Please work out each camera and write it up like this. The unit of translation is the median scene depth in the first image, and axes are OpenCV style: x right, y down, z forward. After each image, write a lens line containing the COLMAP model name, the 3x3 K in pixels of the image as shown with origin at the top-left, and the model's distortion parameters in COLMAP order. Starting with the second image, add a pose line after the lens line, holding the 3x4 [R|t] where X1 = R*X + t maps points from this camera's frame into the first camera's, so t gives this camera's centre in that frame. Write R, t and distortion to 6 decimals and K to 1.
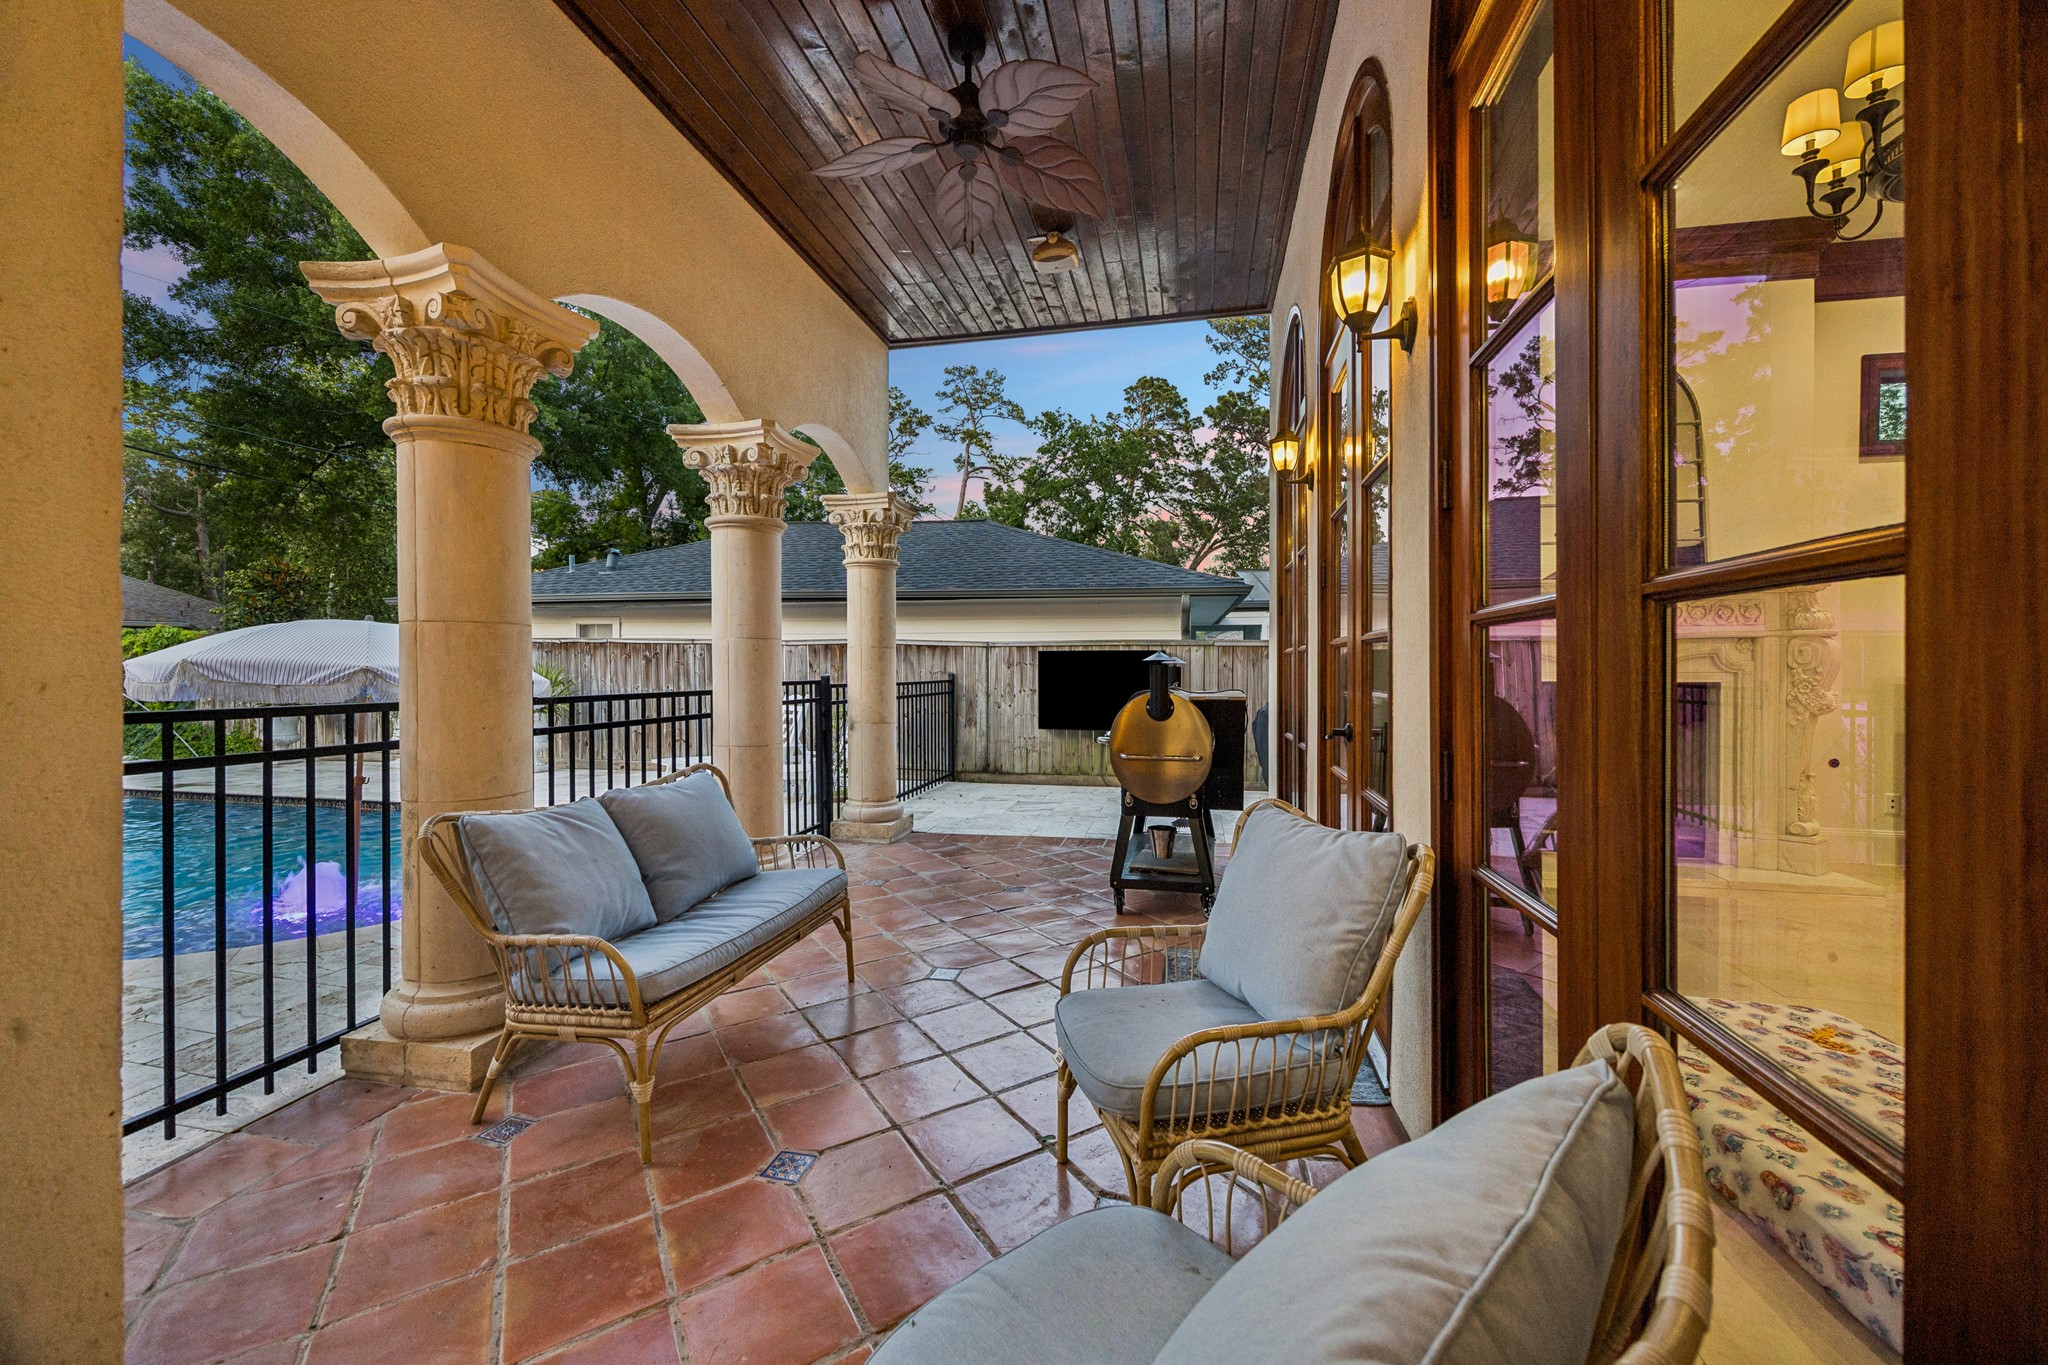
lens RADIAL K [[793.6, 0, 1023.1], [0, 793.6, 679.3], [0, 0, 1]] dist [0.002156, 0.000006]
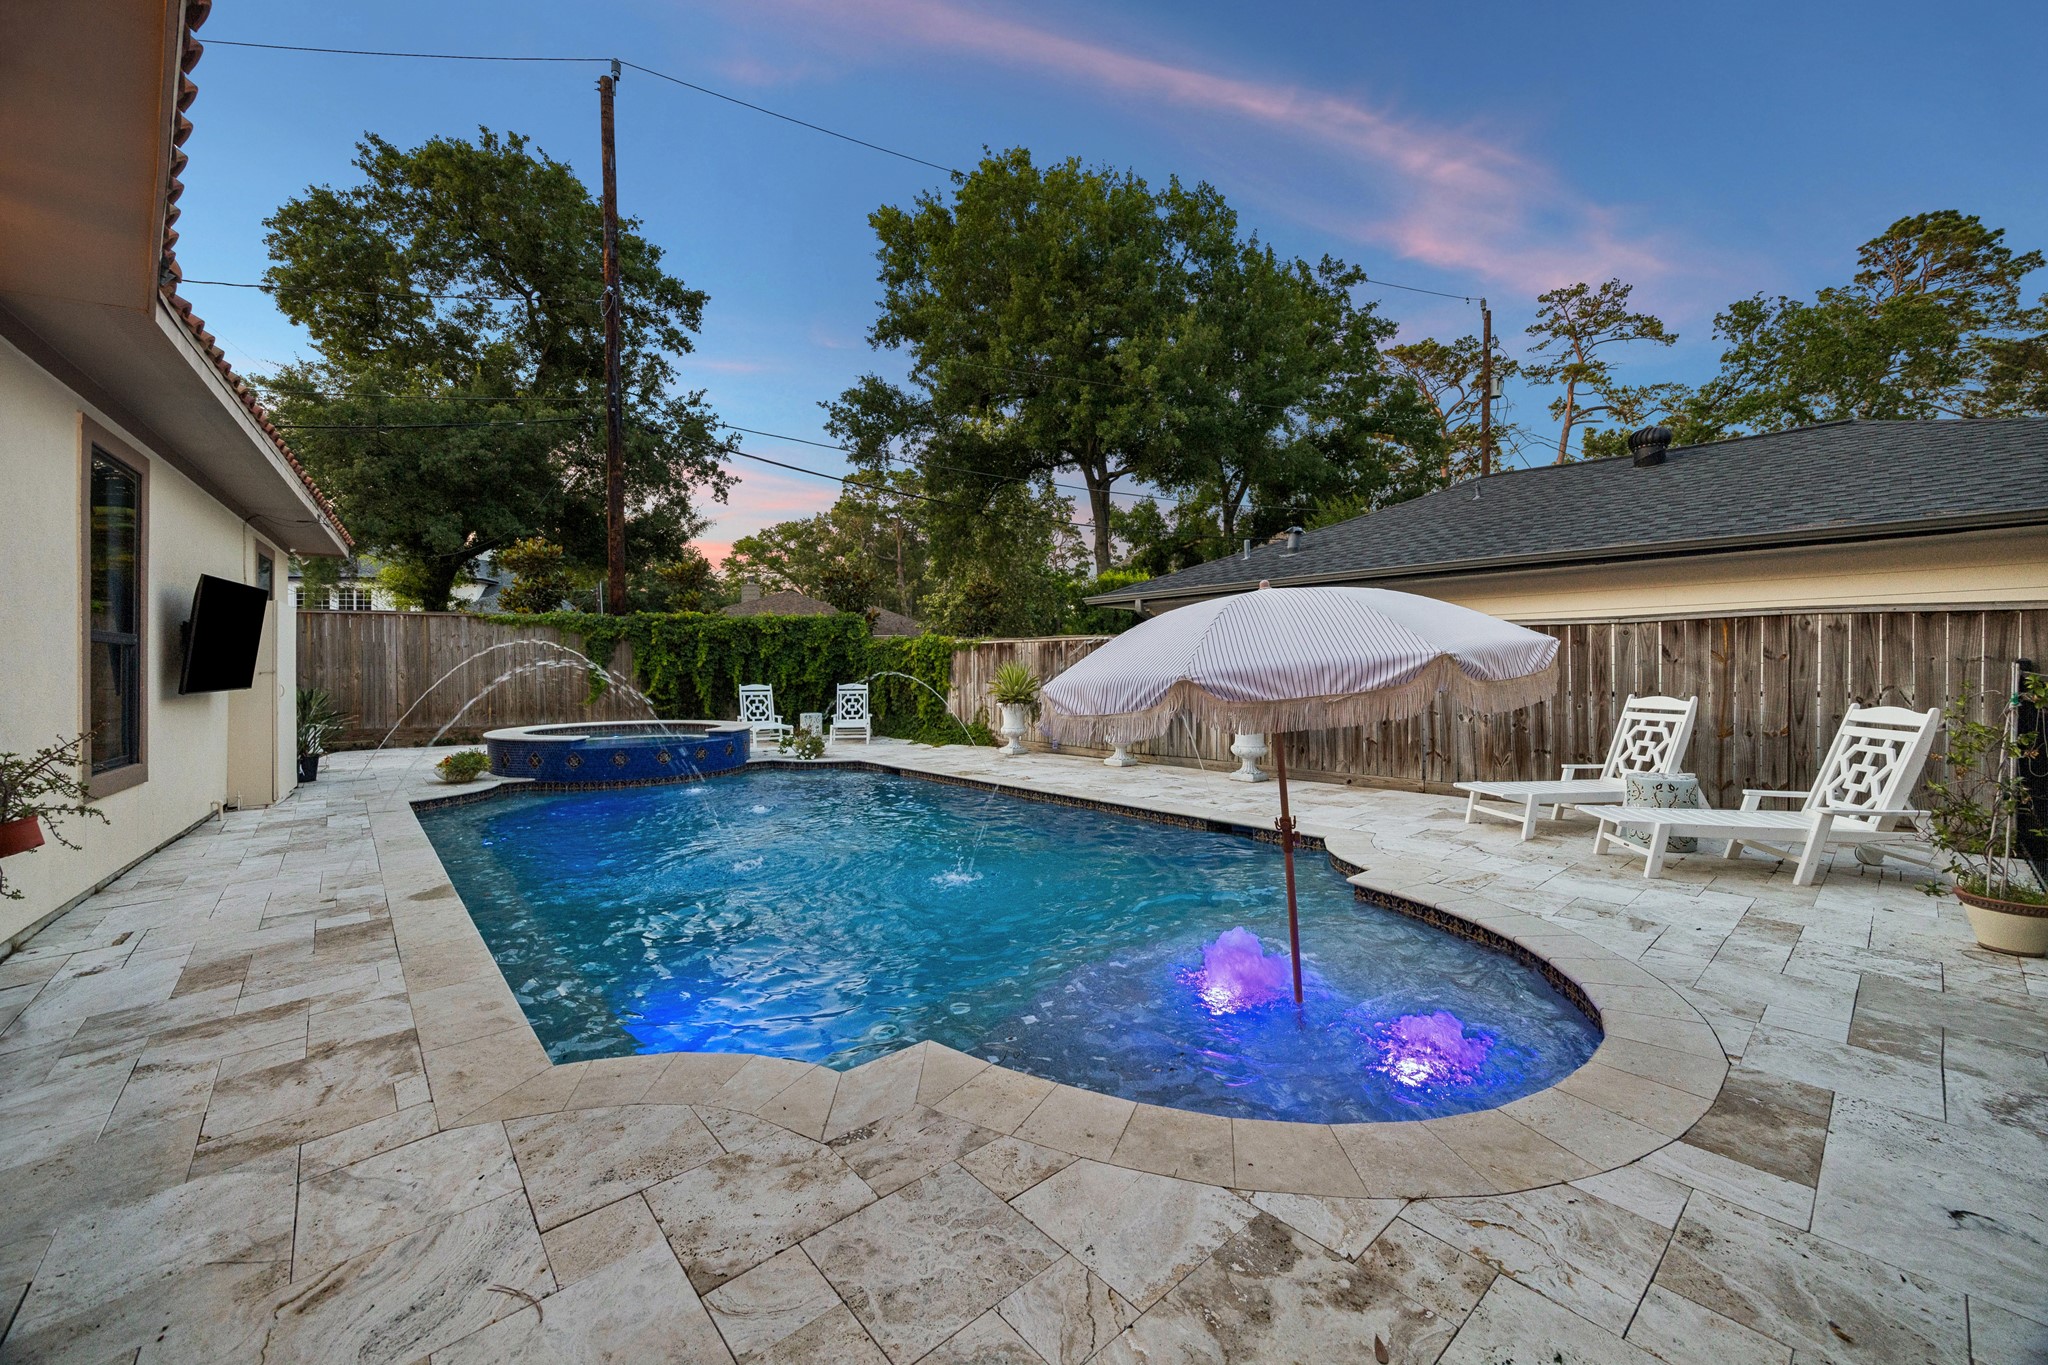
lens RADIAL K [[793.6, 0, 1026.9], [0, 793.6, 684.3], [0, 0, 1]] dist [0.002156, 0.000006]
pose [[0.802611, 0.003048, -0.596495, -0.142040], [0.004258, 0.999932, 0.010839, -0.001142], [0.596488, -0.011240, 0.802543, 0.071732]]
